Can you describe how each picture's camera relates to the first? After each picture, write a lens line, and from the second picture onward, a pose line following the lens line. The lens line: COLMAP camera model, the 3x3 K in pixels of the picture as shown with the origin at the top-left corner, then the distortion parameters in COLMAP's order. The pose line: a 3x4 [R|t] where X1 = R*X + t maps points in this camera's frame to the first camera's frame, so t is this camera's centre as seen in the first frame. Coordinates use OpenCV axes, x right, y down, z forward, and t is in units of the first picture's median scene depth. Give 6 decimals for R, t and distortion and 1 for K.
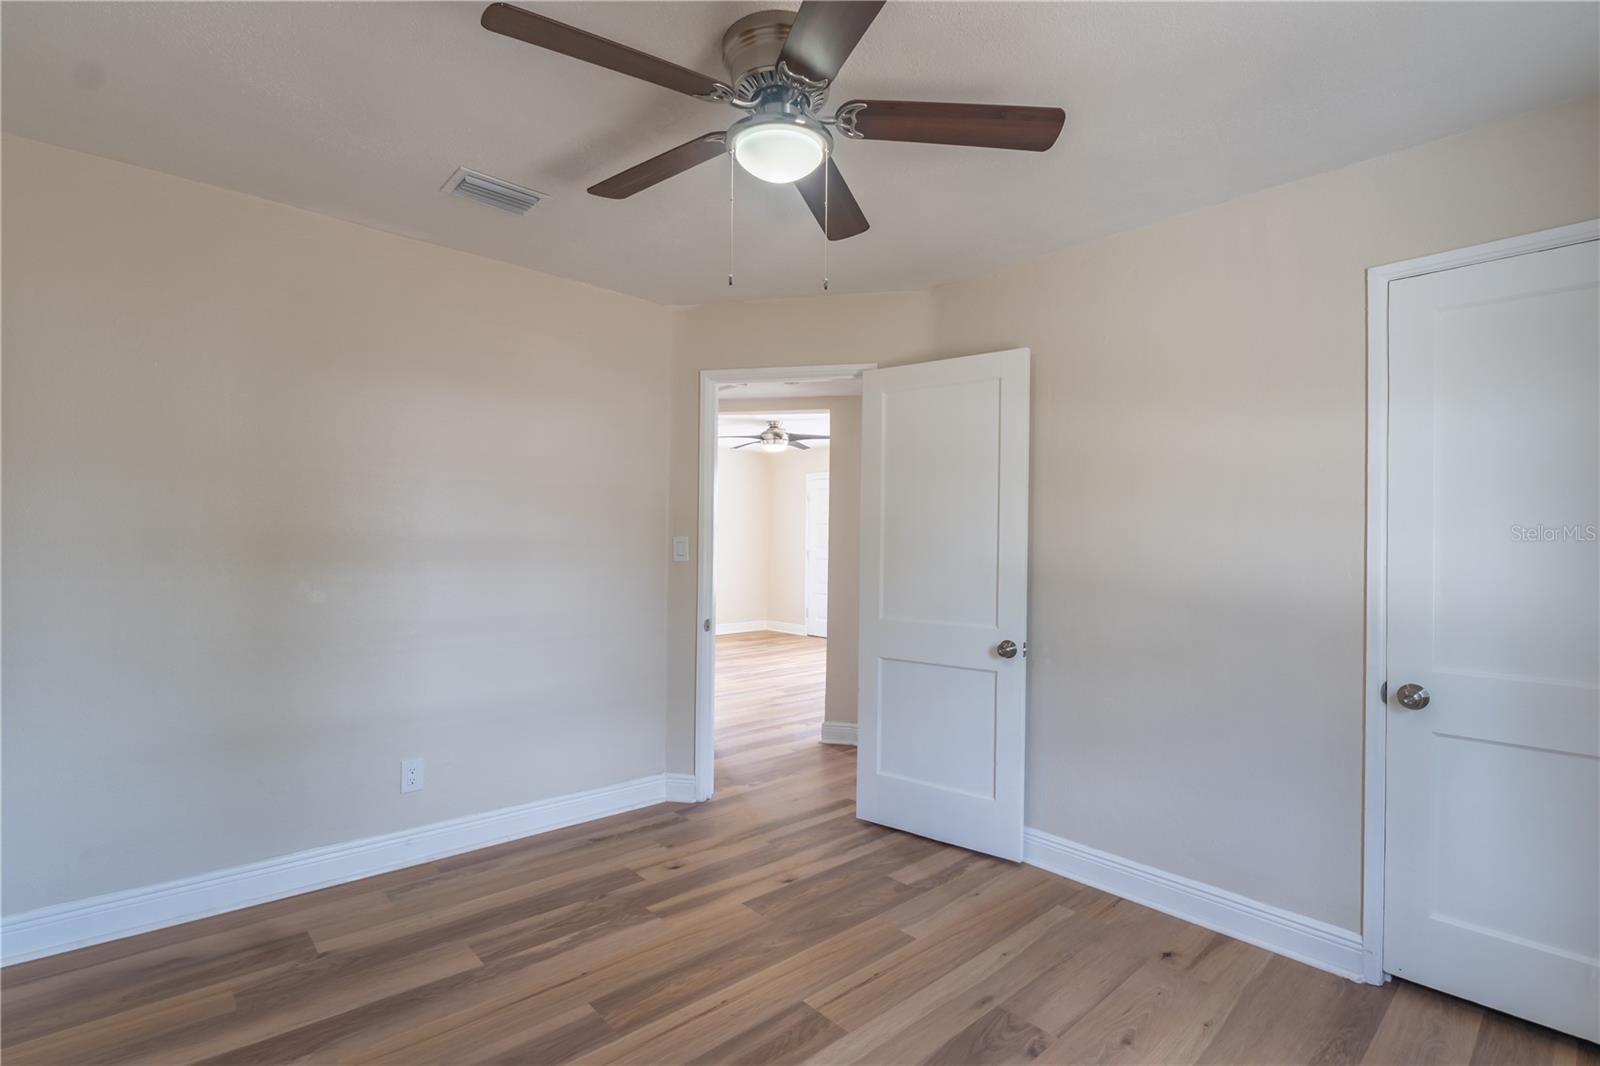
lens RADIAL K [[755.8, 0, 800.0], [0, 755.8, 533.0], [0, 0, 1]] dist [-0.000740, -0.000445]
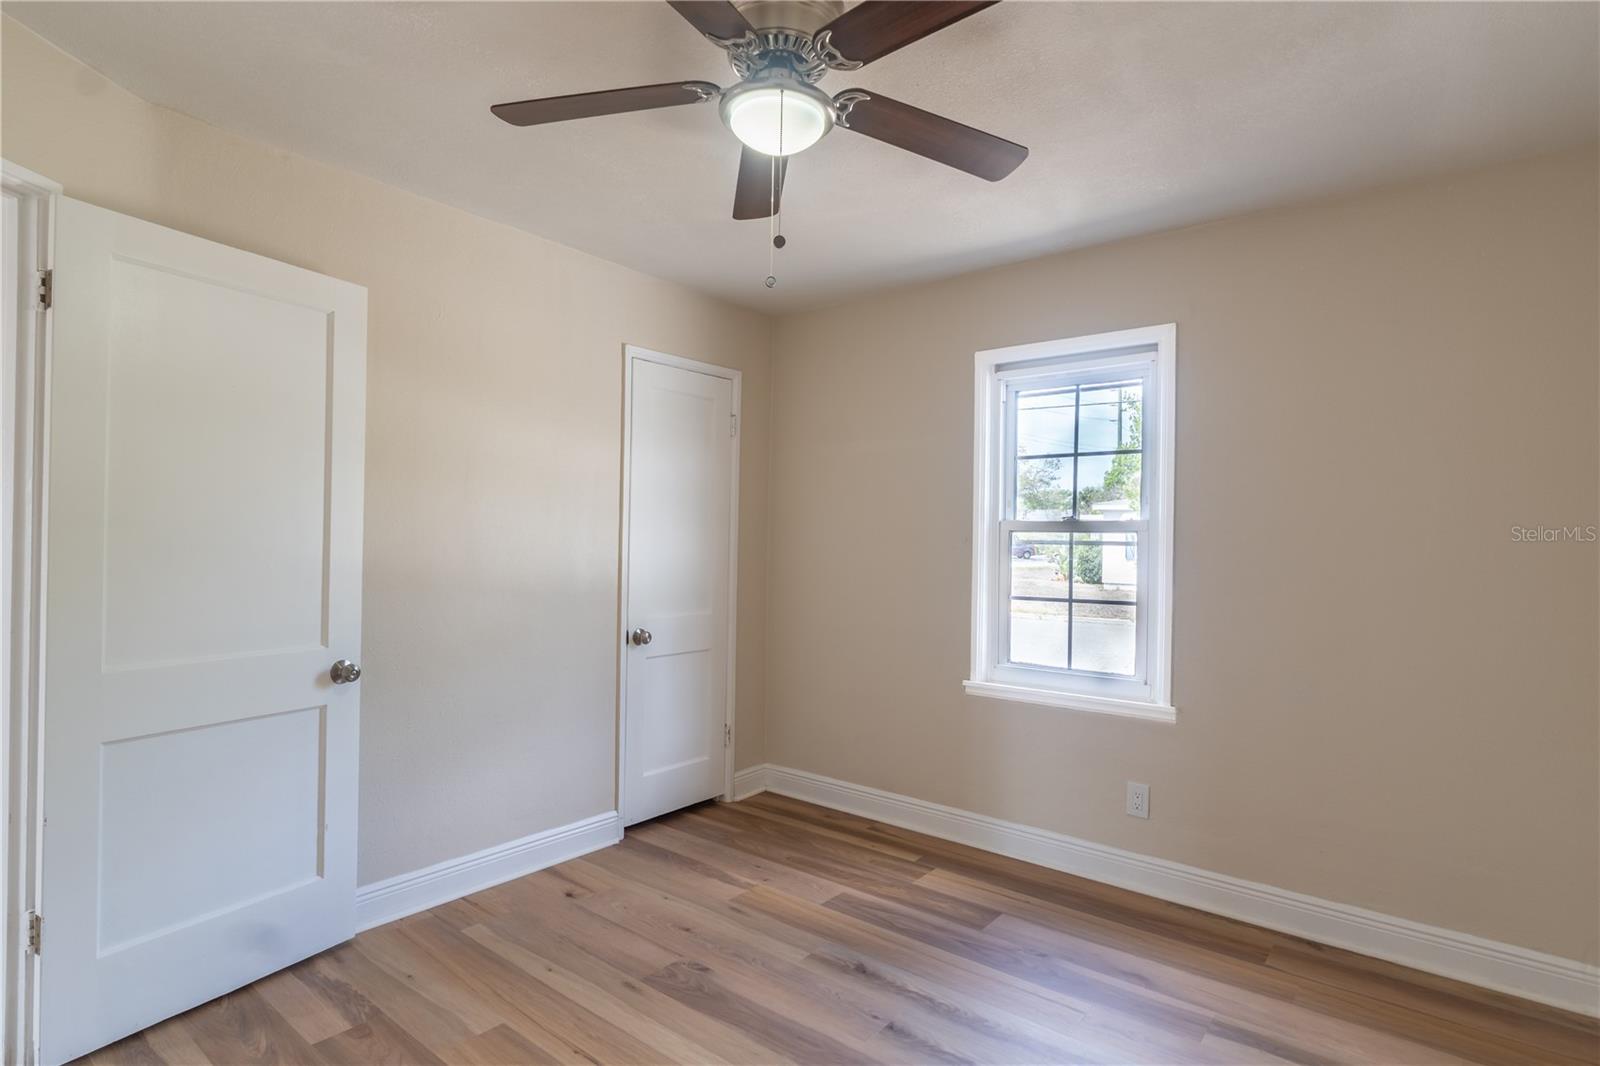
lens RADIAL K [[819.5, 0, 800.0], [0, 819.5, 533.0], [0, 0, 1]] dist [0.002585, 0.000158]
pose [[-0.155286, -0.006571, 0.987848, -0.780331], [-0.032021, 0.999486, 0.001614, -0.005482], [-0.987350, -0.031381, -0.155417, 0.846750]]
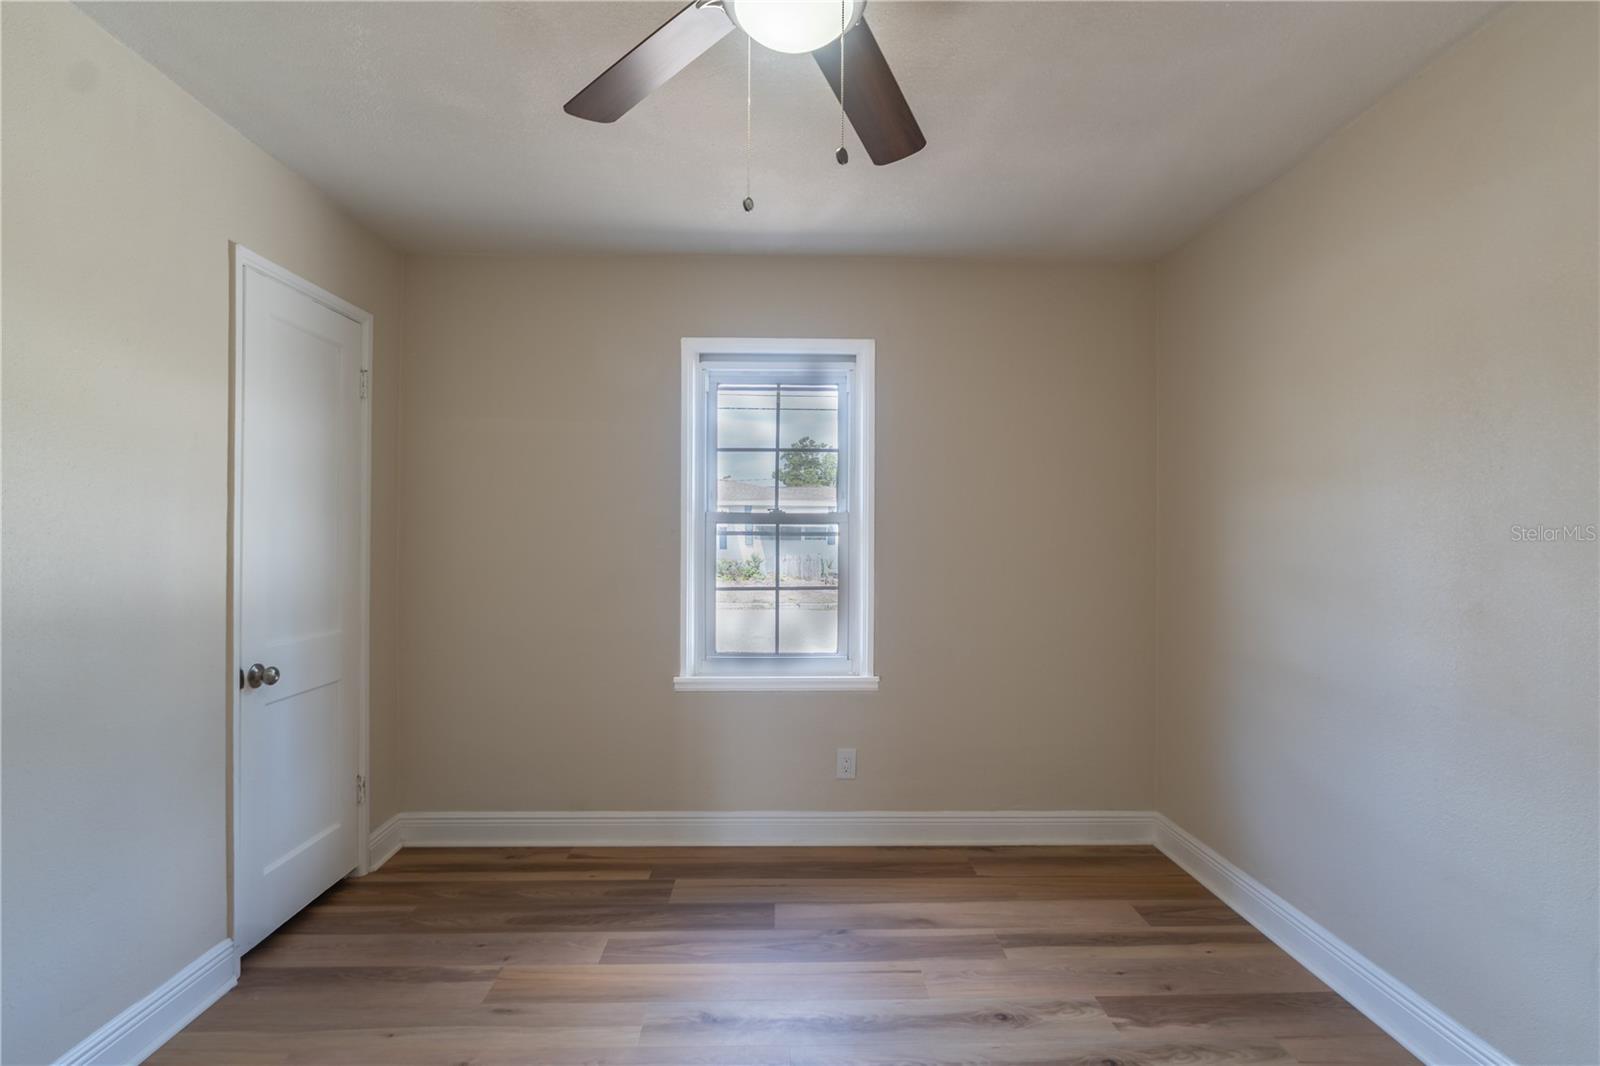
lens RADIAL K [[757.6, 0, 800.0], [0, 757.6, 533.0], [0, 0, 1]] dist [-0.005450, -0.000326]
pose [[-0.757775, -0.013206, 0.652382, -0.393537], [-0.024710, 0.999659, -0.008466, 0.008390], [-0.652048, -0.022536, -0.757843, 1.173316]]
